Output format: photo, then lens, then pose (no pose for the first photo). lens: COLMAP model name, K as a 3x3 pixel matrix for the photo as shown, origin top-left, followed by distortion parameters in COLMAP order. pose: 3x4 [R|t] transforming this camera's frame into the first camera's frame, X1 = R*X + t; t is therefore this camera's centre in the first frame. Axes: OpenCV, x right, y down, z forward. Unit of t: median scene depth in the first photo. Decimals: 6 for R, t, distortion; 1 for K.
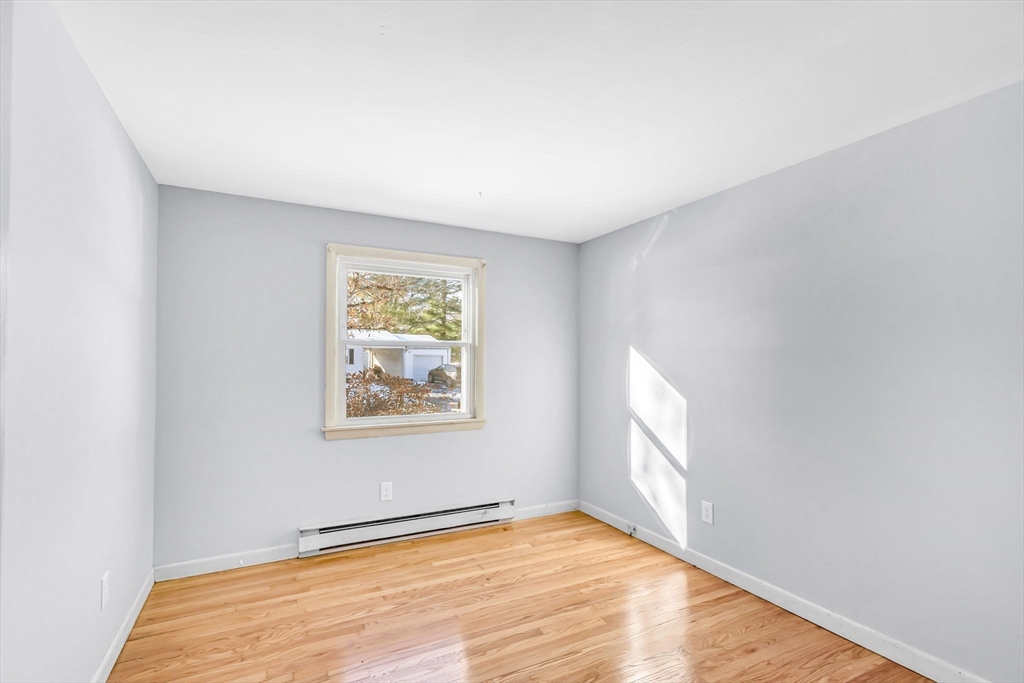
lens RADIAL K [[464.0, 0, 505.3], [0, 464.0, 351.1], [0, 0, 1]] dist [0.004052, 0.000249]
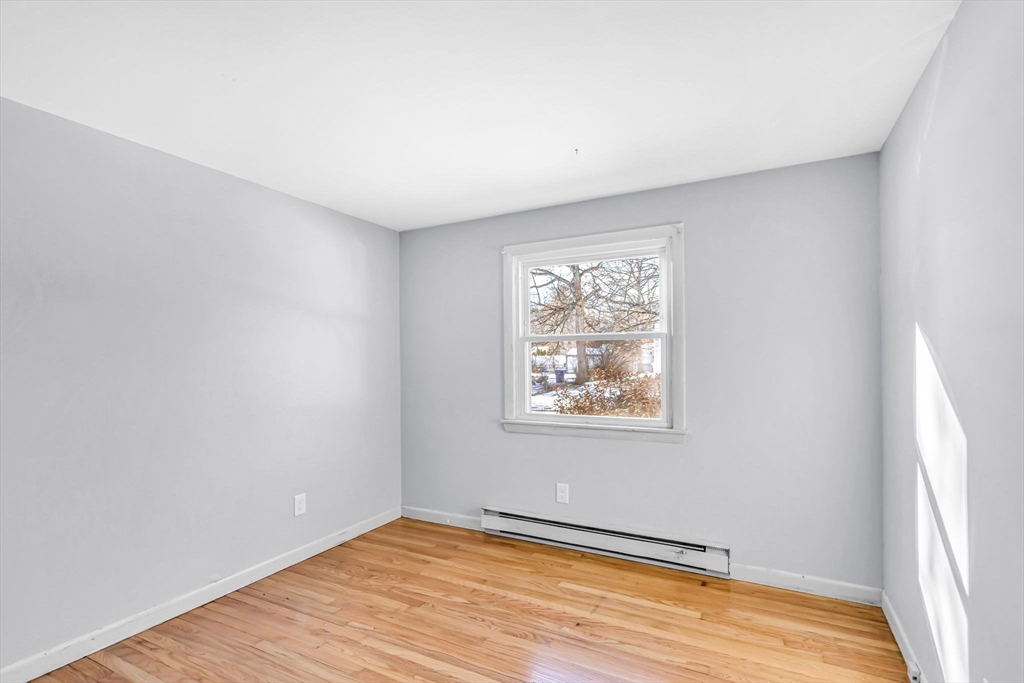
lens RADIAL K [[464.0, 0, 505.3], [0, 464.0, 351.1], [0, 0, 1]] dist [0.004052, 0.000249]
pose [[0.586633, -0.019180, -0.809626, 0.482181], [0.030319, 0.999539, -0.001710, 0.008190], [0.809285, -0.023544, 0.586944, 0.372229]]
